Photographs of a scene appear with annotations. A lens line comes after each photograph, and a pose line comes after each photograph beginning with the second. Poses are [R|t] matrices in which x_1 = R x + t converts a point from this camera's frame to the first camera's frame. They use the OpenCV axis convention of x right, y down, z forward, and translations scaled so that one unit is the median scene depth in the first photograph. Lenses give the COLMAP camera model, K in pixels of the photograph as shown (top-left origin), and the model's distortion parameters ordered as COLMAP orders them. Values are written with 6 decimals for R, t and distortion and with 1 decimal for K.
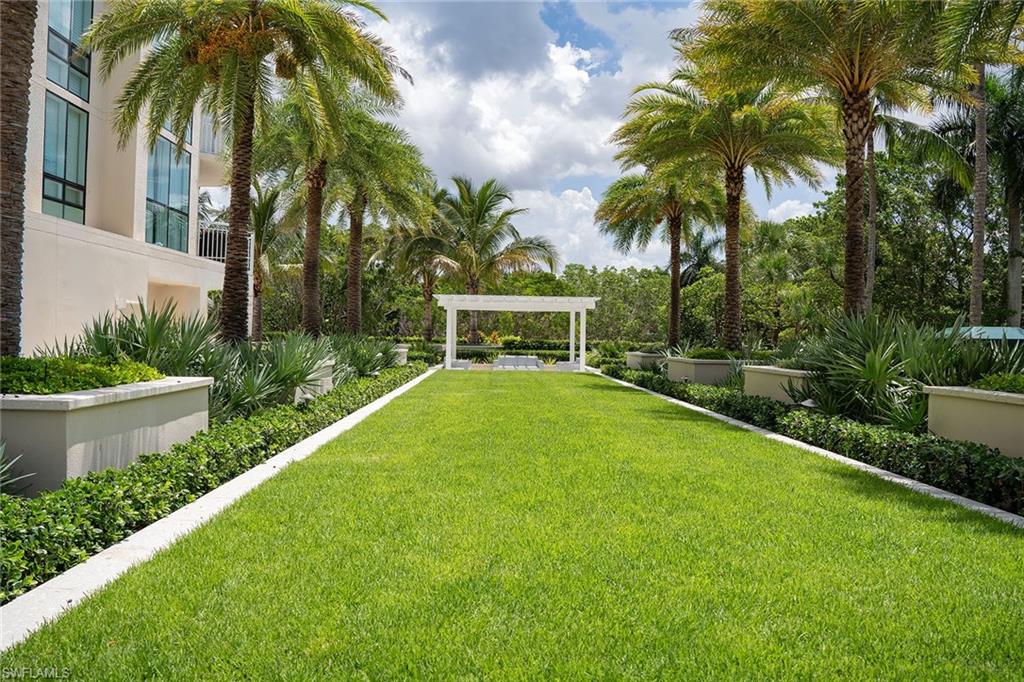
lens RADIAL K [[826.4, 0, 512.0], [0, 826.4, 341.0], [0, 0, 1]] dist [-0.001716, -0.000447]
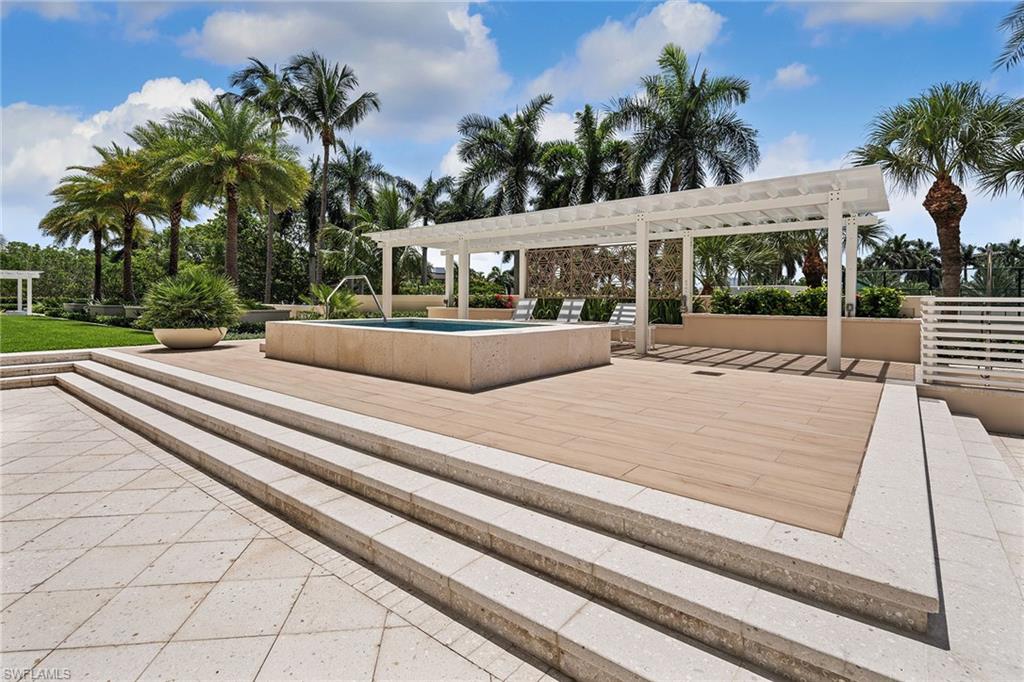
lens RADIAL K [[497.4, 0, 510.5], [0, 497.4, 296.9], [0, 0, 1]] dist [-0.001126, -0.000298]
pose [[0.651639, -0.009443, 0.758470, -0.040508], [0.008217, 0.999952, 0.005390, 0.001330], [-0.758484, 0.002720, 0.651685, -0.373108]]
